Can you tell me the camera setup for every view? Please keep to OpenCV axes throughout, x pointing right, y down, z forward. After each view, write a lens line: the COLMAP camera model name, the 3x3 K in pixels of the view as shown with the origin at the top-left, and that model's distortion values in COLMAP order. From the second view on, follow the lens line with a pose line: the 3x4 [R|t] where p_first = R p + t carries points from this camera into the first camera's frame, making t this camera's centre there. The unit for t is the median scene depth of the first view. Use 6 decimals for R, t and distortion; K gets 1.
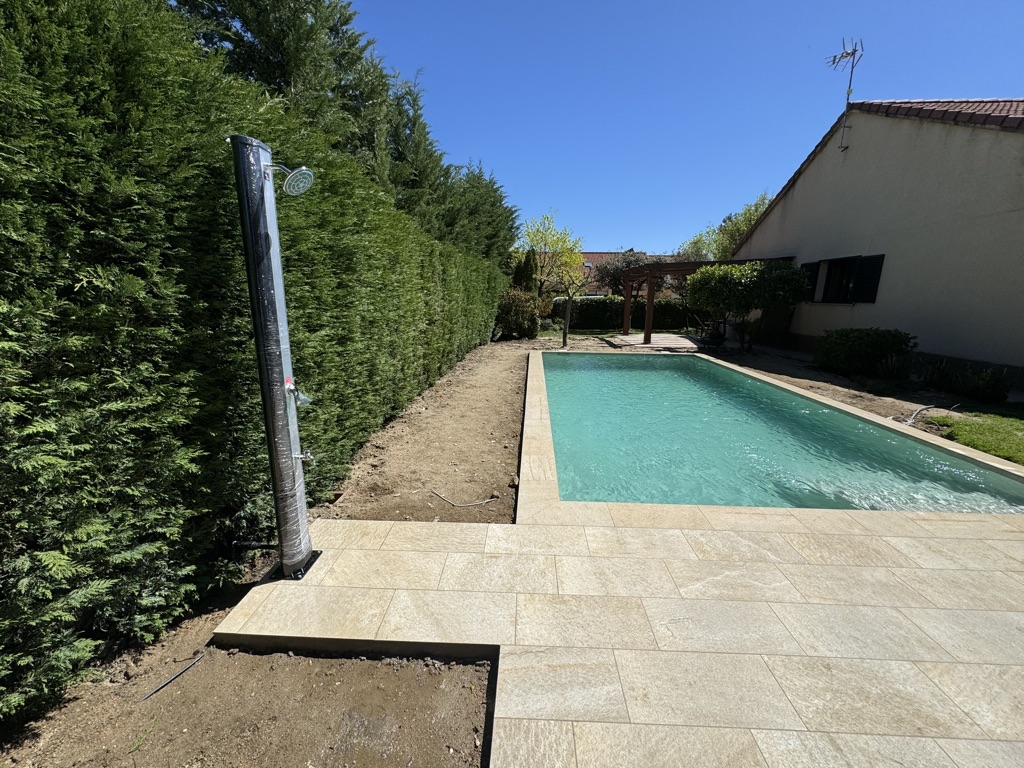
lens RADIAL K [[405.4, 0, 511.4], [0, 405.4, 383.4], [0, 0, 1]] dist [-0.001830, 0.000213]
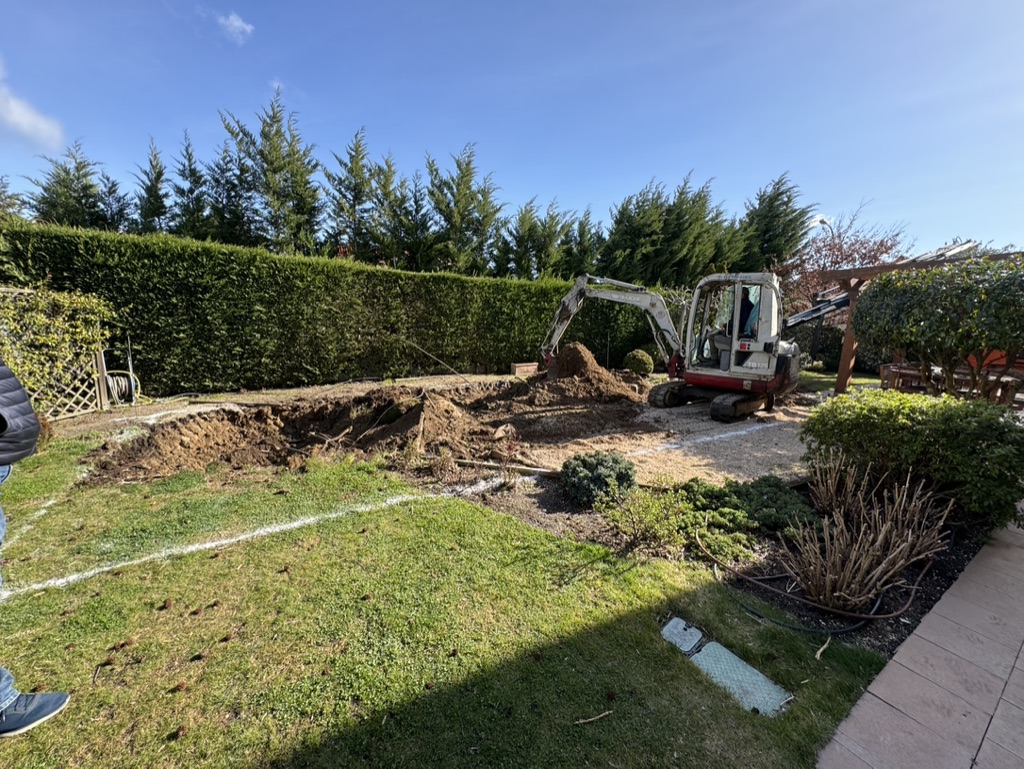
lens RADIAL K [[404.7, 0, 515.2], [0, 404.7, 386.4], [0, 0, 1]] dist [-0.000517, -0.001019]
pose [[0.580681, 0.157109, -0.798828, 2.440414], [-0.198355, 0.978937, 0.048344, -0.212482], [0.789598, 0.130379, 0.599613, 1.042061]]
